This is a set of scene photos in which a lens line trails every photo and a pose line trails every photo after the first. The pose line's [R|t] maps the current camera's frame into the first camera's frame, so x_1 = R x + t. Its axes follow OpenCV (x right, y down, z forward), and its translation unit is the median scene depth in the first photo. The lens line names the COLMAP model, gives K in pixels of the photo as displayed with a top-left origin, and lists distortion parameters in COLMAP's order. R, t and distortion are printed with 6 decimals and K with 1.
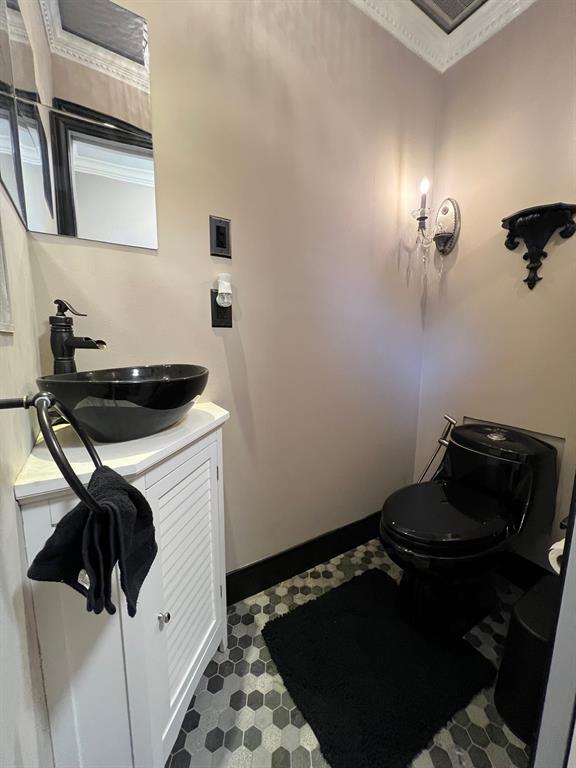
lens RADIAL K [[306.6, 0, 287.9], [0, 306.6, 386.2], [0, 0, 1]] dist [-0.003222, 0.000569]
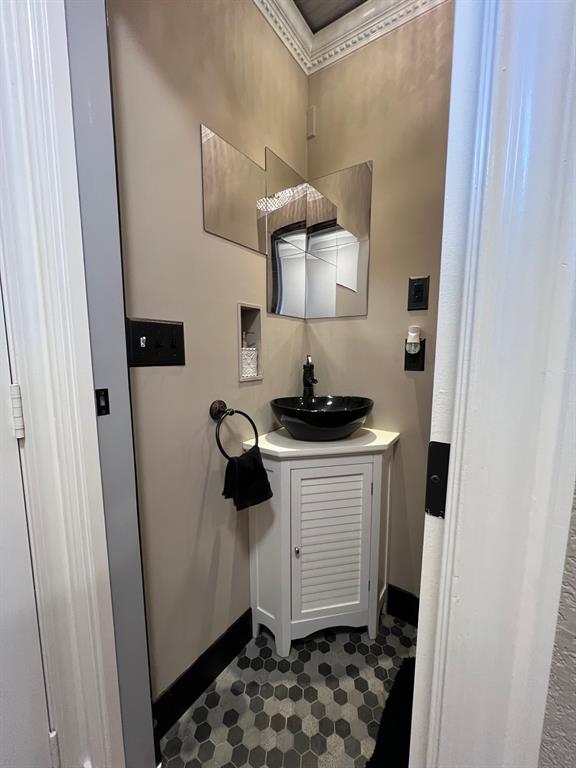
lens RADIAL K [[308.4, 0, 287.4], [0, 308.4, 385.3], [0, 0, 1]] dist [-0.005674, 0.001158]
pose [[0.398487, 0.100160, -0.911688, 0.632746], [-0.127664, 0.990400, 0.053007, -0.135659], [0.908245, 0.095267, 0.407449, 0.112804]]
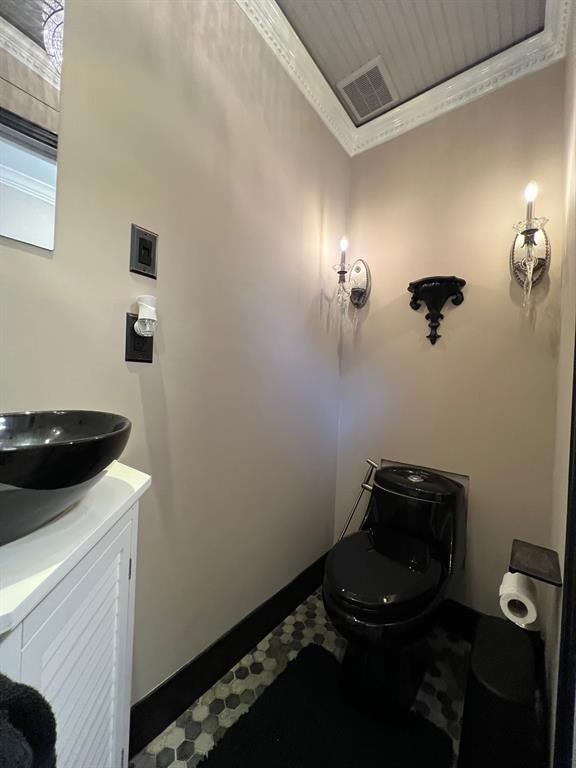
lens RADIAL K [[306.6, 0, 286.6], [0, 306.6, 385.0], [0, 0, 1]] dist [-0.003222, 0.000569]
pose [[0.937914, 0.029792, 0.345587, -0.128772], [0.017315, 0.991041, -0.132427, -0.025078], [-0.346437, 0.130189, 0.928995, 0.157791]]
